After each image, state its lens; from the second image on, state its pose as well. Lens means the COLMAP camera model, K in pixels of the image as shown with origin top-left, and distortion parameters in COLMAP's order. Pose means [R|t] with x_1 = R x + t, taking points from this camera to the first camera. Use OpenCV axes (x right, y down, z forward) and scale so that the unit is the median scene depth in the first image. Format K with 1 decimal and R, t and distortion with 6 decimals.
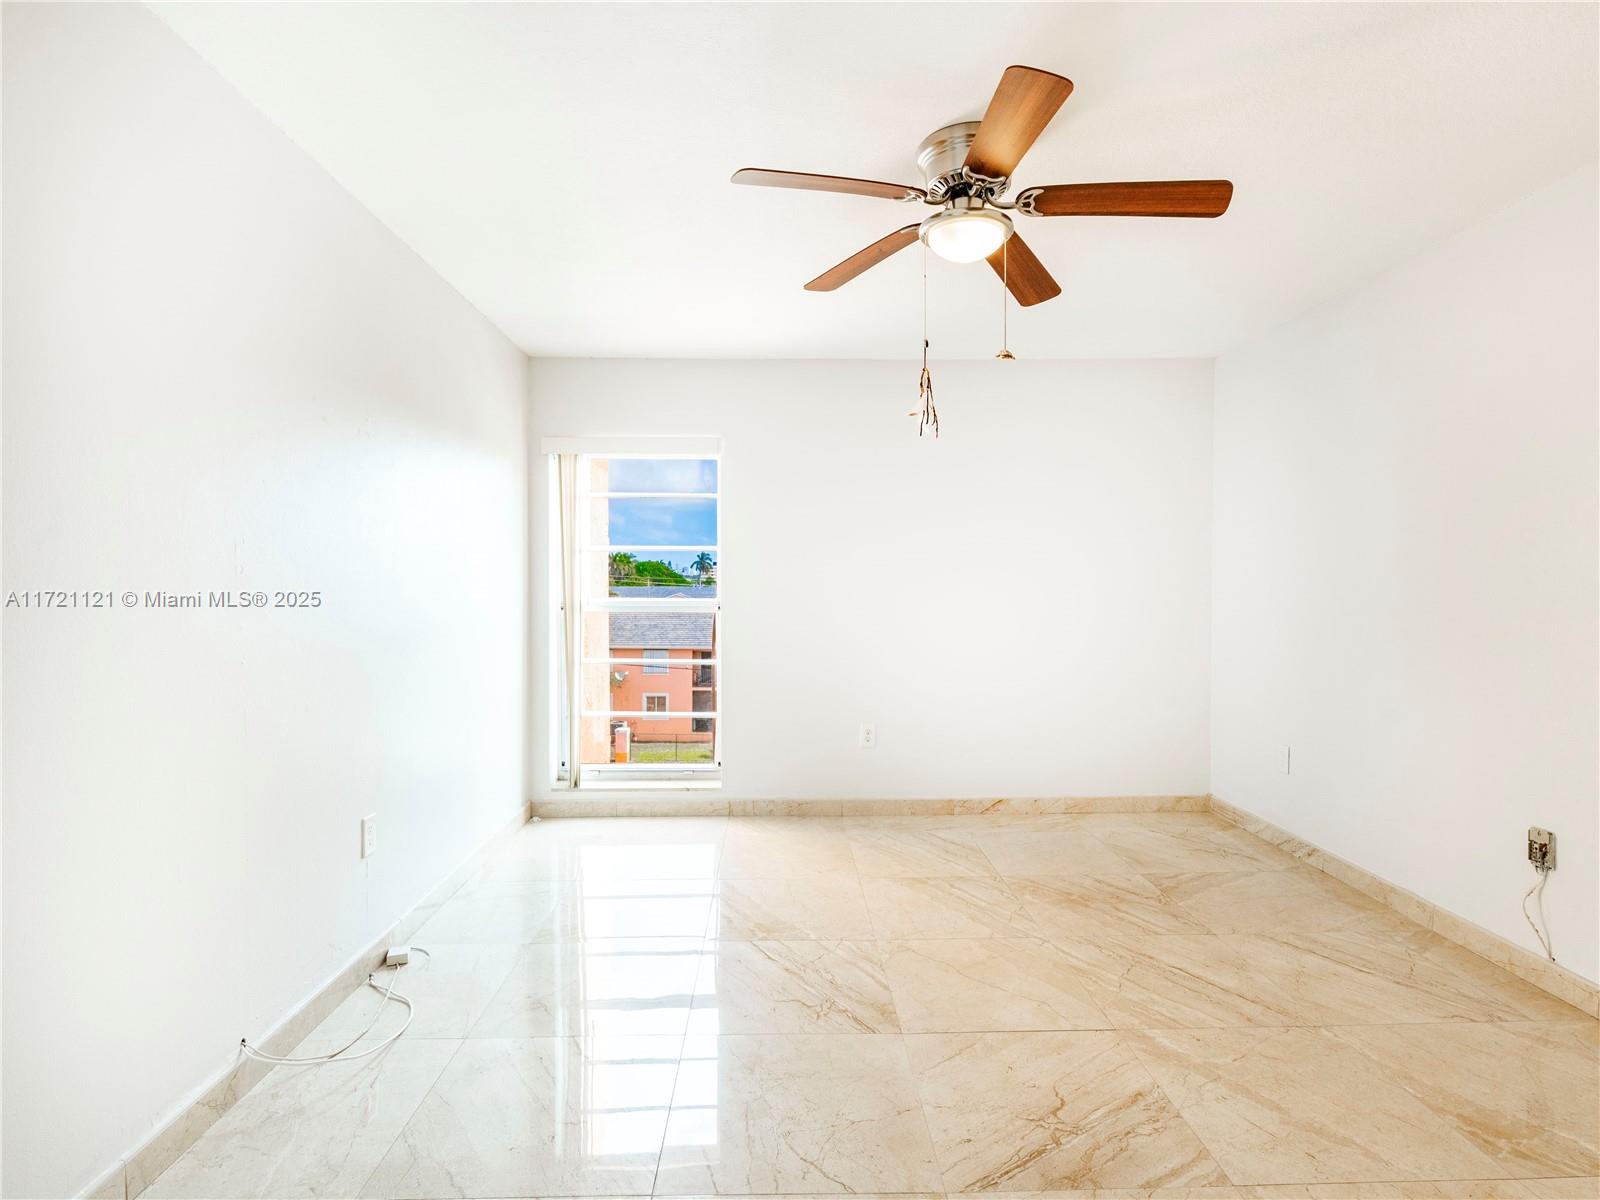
lens RADIAL K [[847.4, 0, 792.3], [0, 847.4, 593.9], [0, 0, 1]] dist [-0.009506, 0.003864]
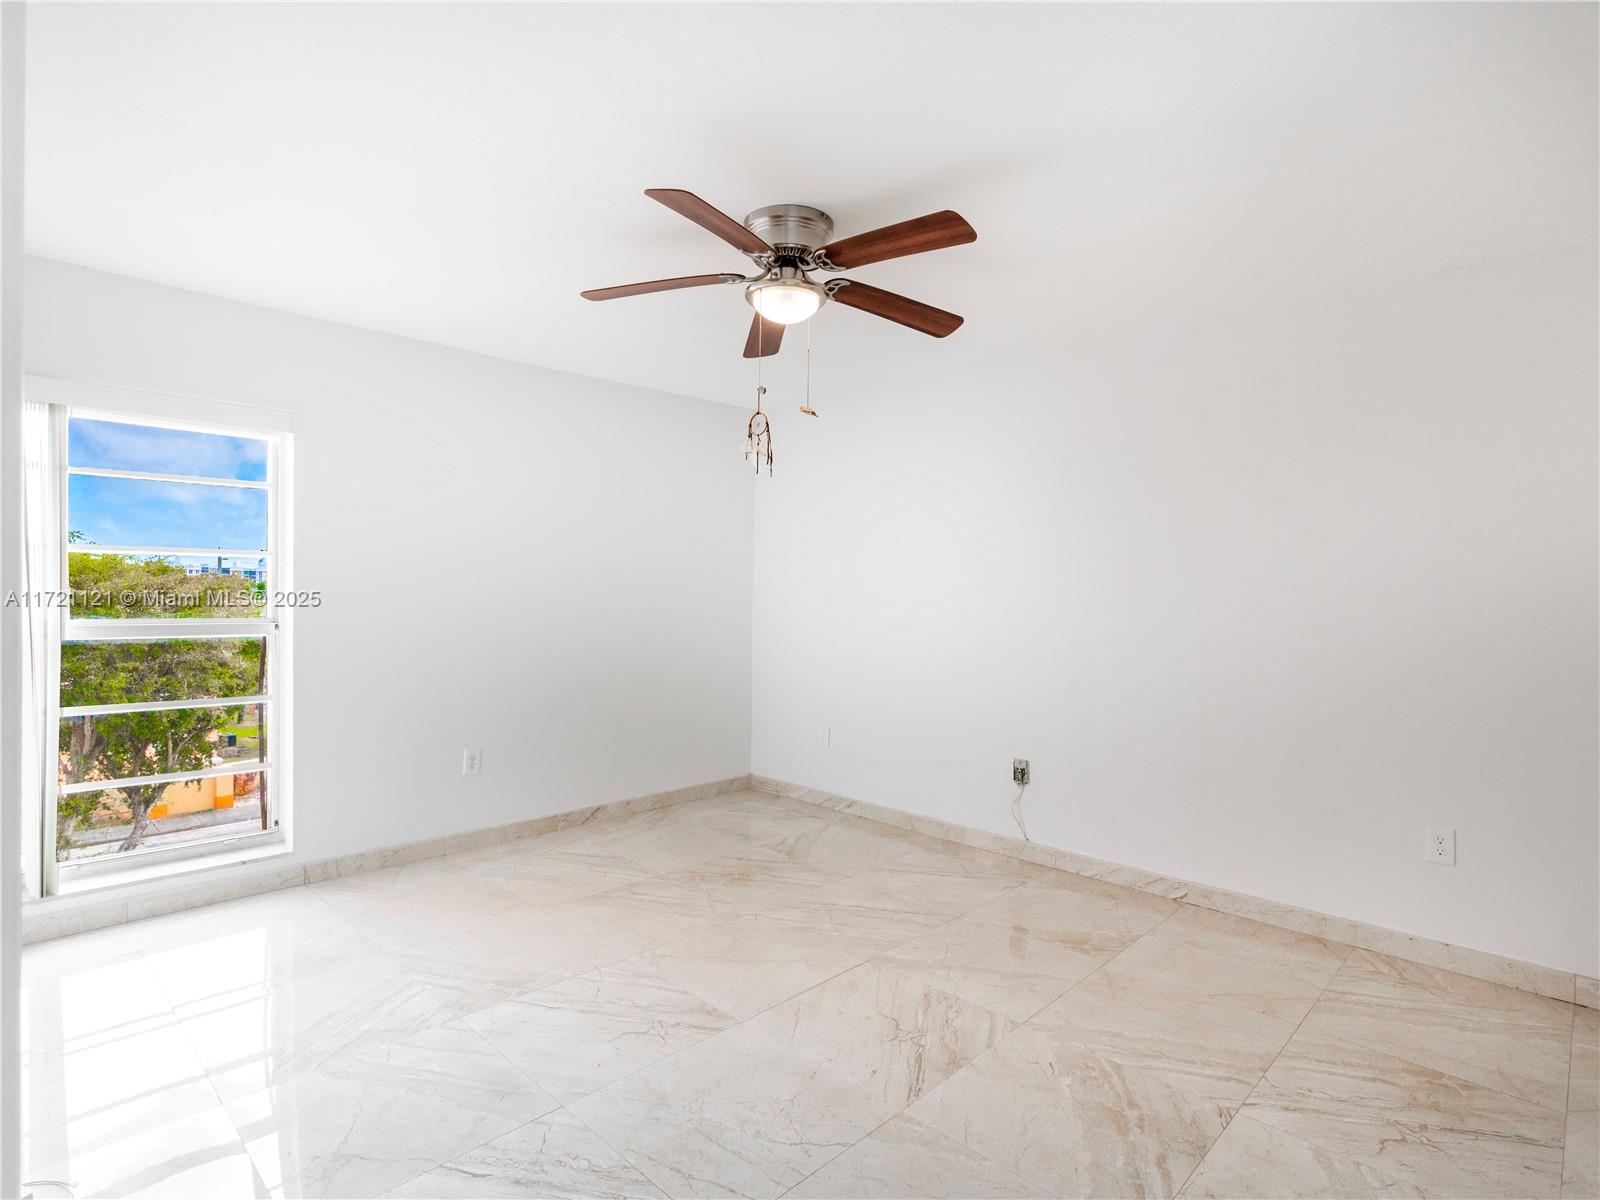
lens RADIAL K [[847.4, 0, 820.8], [0, 847.4, 601.6], [0, 0, 1]] dist [-0.009506, 0.003864]
pose [[0.703013, 0.000815, 0.711176, -0.505991], [-0.006479, 0.999965, 0.005259, -0.024221], [-0.711147, -0.008305, 0.702994, 0.147615]]
